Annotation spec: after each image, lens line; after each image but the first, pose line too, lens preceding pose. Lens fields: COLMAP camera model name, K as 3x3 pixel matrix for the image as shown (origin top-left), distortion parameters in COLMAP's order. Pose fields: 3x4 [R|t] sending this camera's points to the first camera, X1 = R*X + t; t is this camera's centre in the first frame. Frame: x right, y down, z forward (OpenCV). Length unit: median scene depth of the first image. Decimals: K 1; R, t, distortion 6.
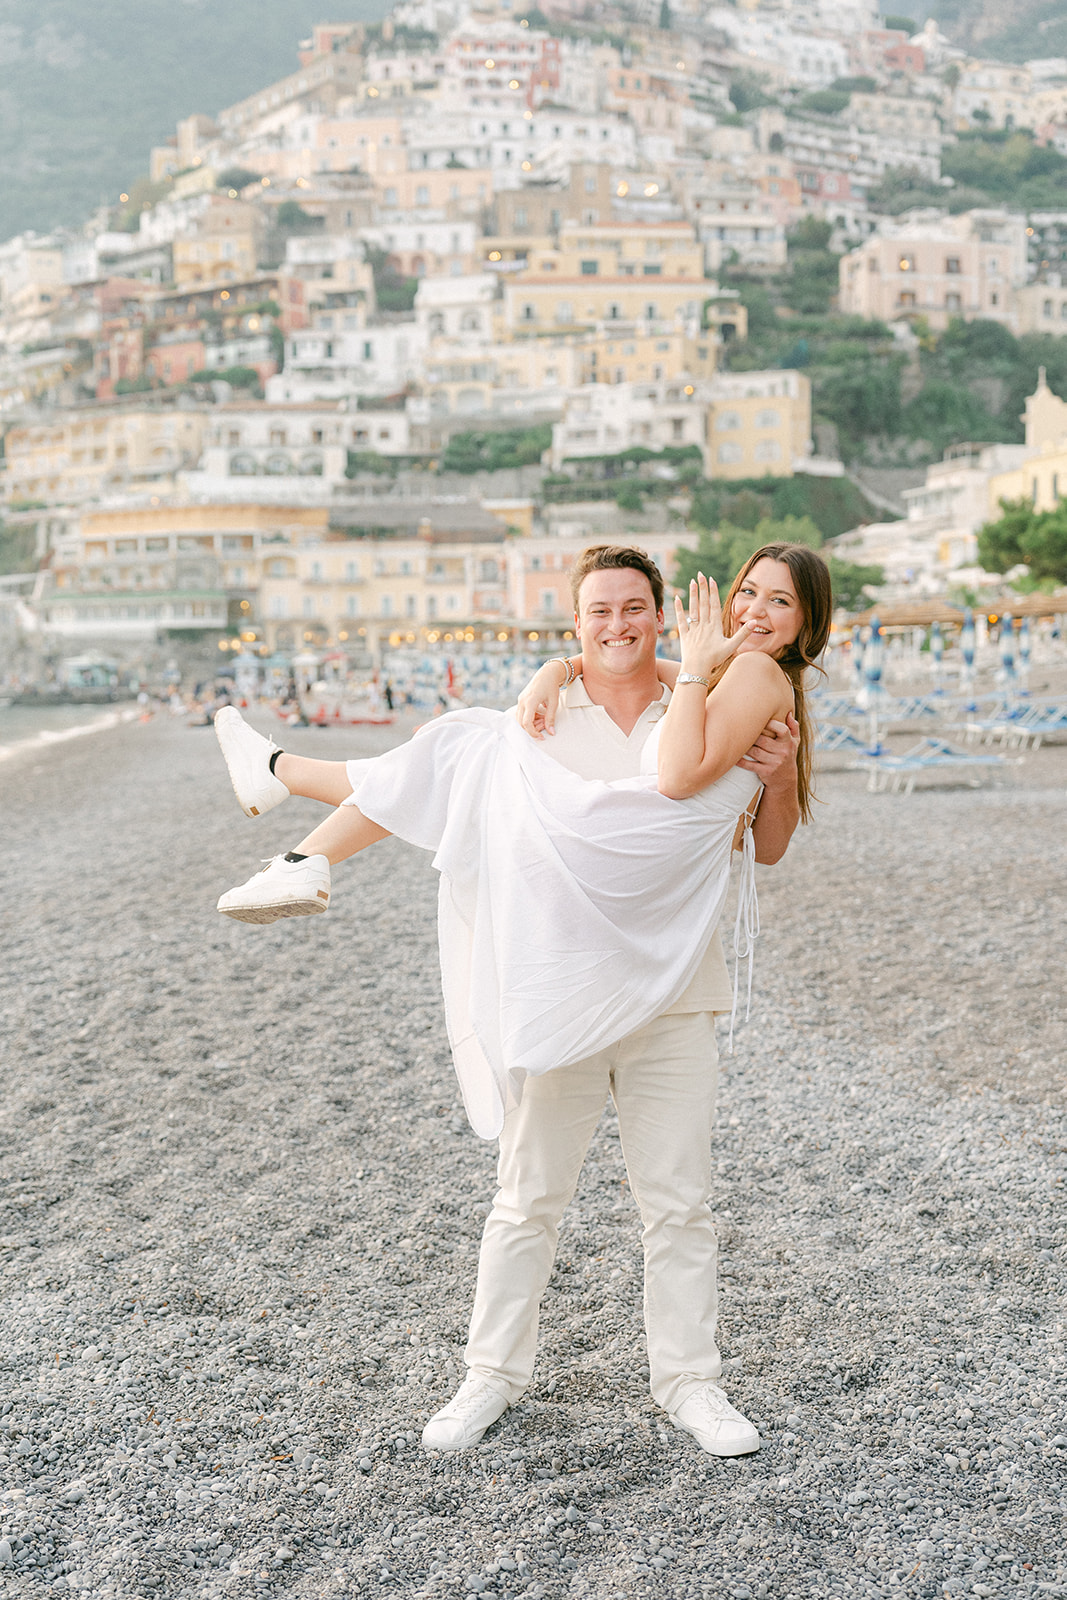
lens RADIAL K [[2163.2, 0, 529.3], [0, 2163.2, 832.3], [0, 0, 1]] dist [0.020253, -0.042425]
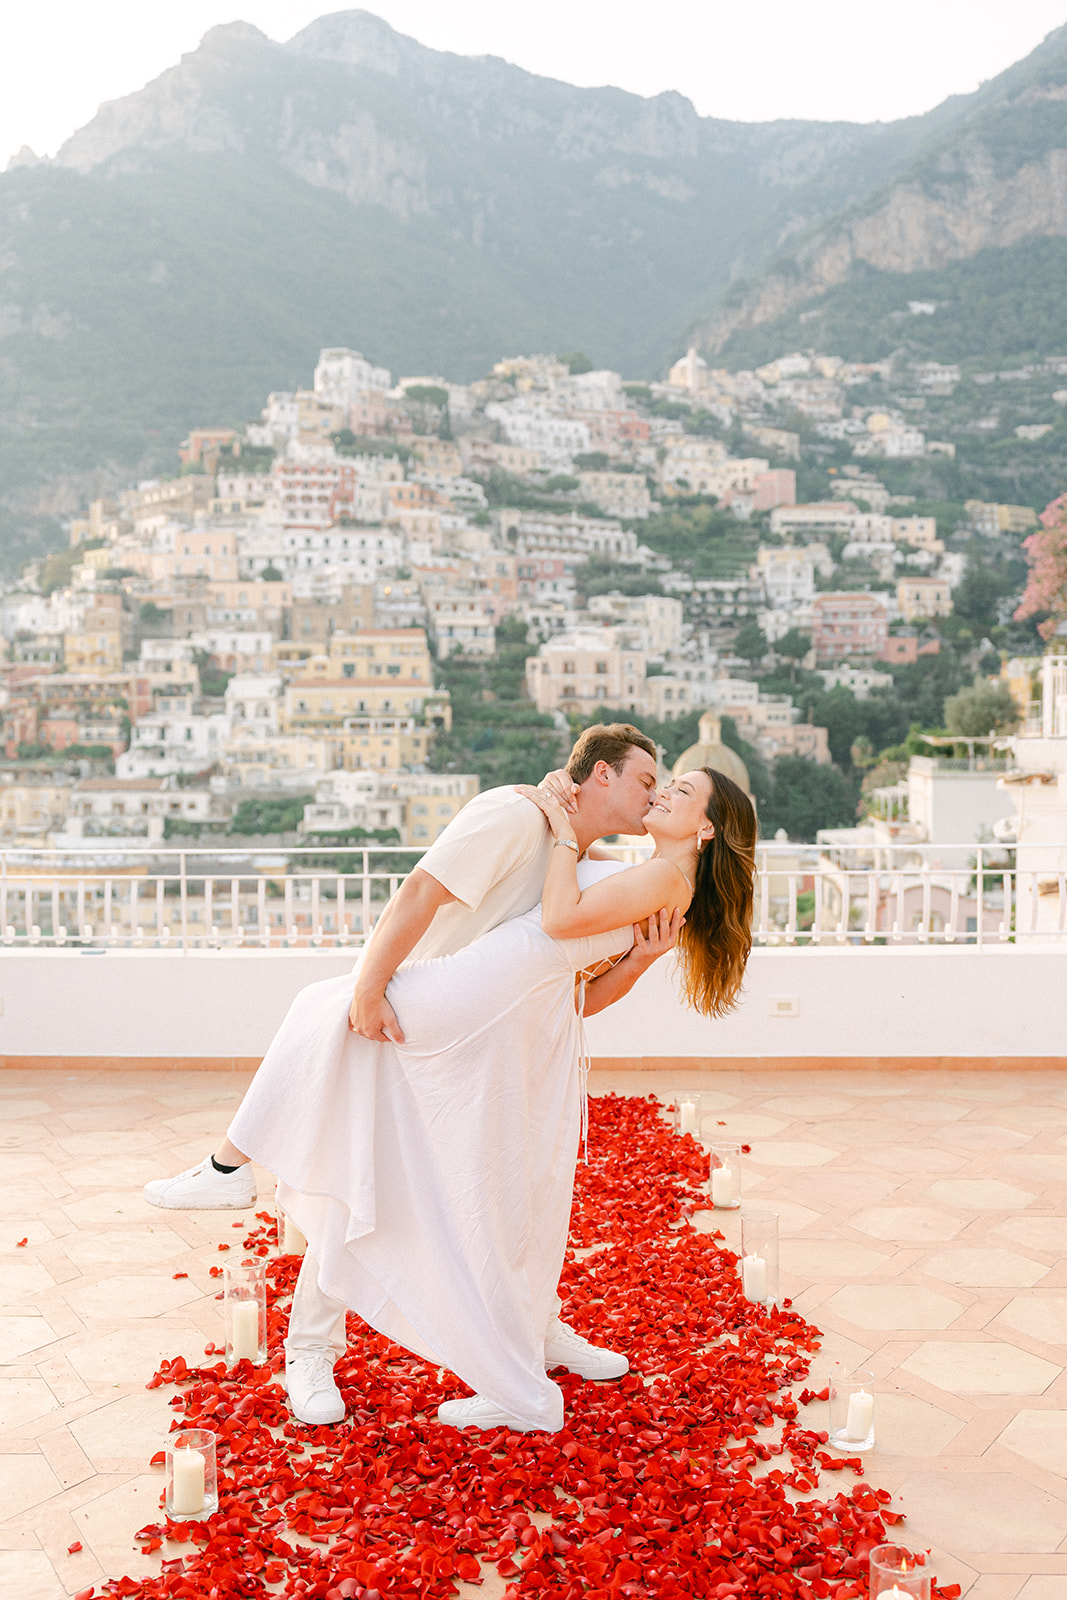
lens RADIAL K [[1772.7, 0, 533.5], [0, 1772.7, 800.0], [0, 0, 1]] dist [0.028479, -0.012592]
pose [[0.999620, 0.003884, 0.027298, 0.117035], [-0.003362, 0.999811, -0.019148, -0.148850], [-0.027368, 0.019049, 0.999444, -0.180378]]
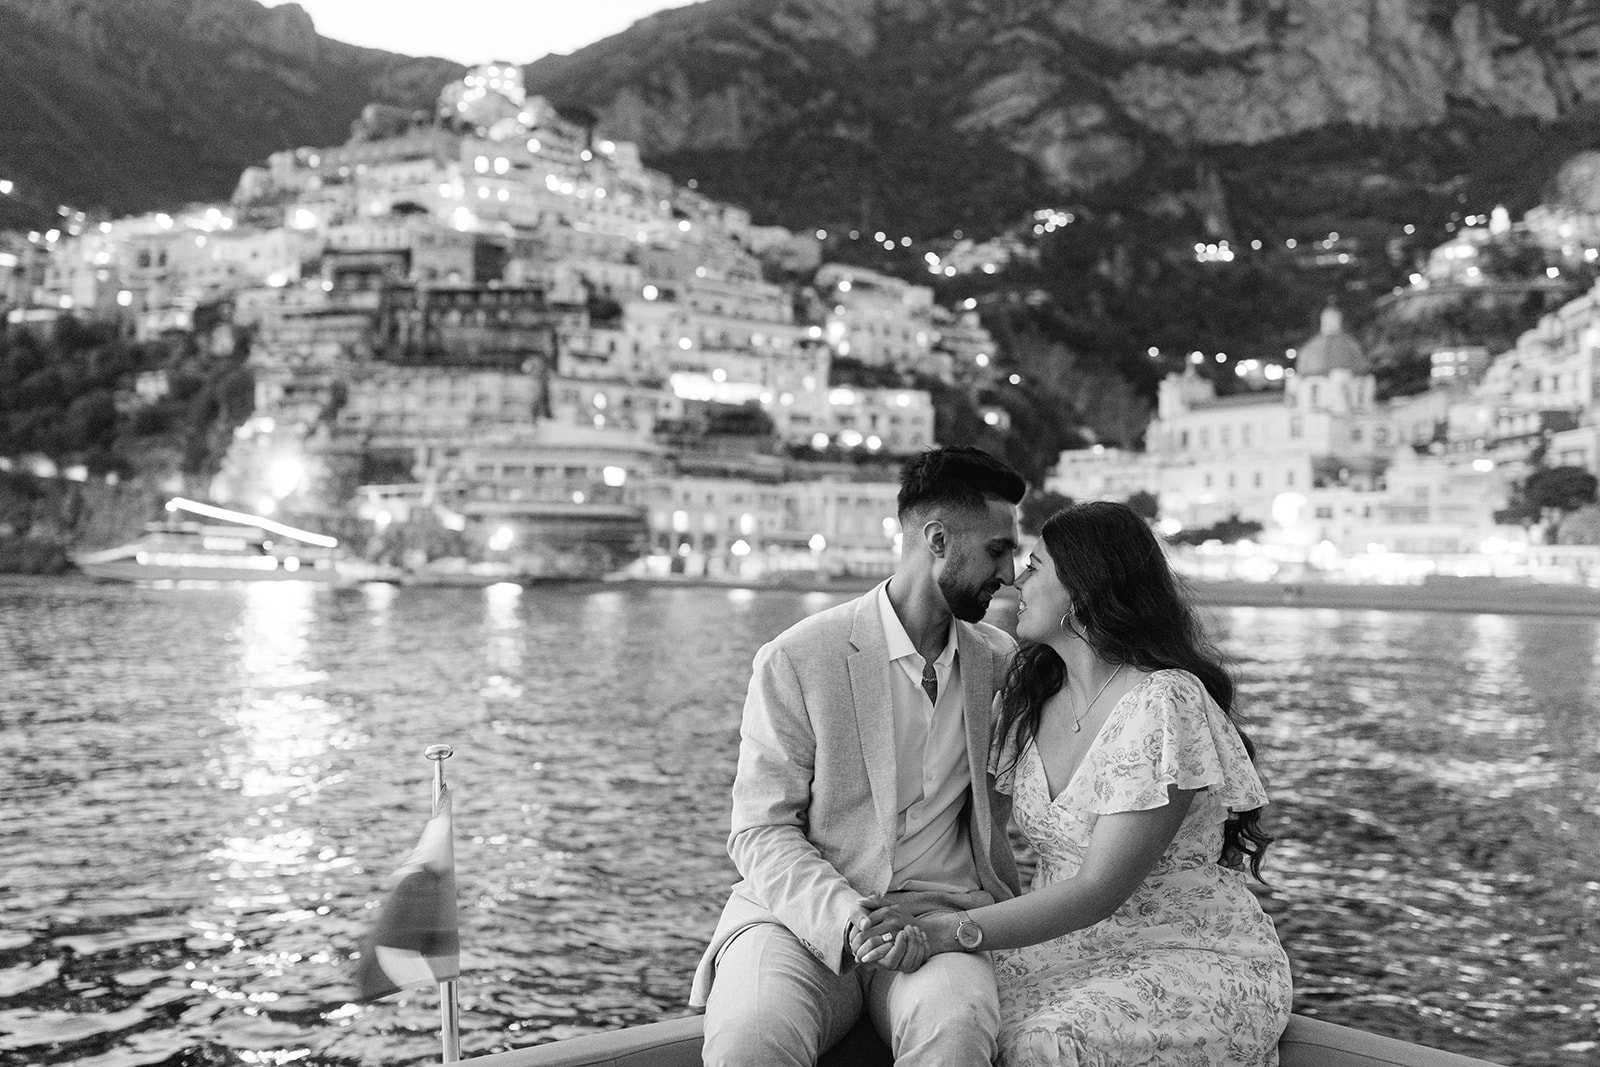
lens RADIAL K [[1388.5, 0, 800.0], [0, 1388.5, 533.5], [0, 0, 1]] dist [0.010554, 0.002534]
pose [[0.832124, 0.044503, 0.552801, -0.456887], [0.012359, 0.995040, -0.098709, -0.003191], [-0.554452, 0.088971, 0.827446, 0.159246]]
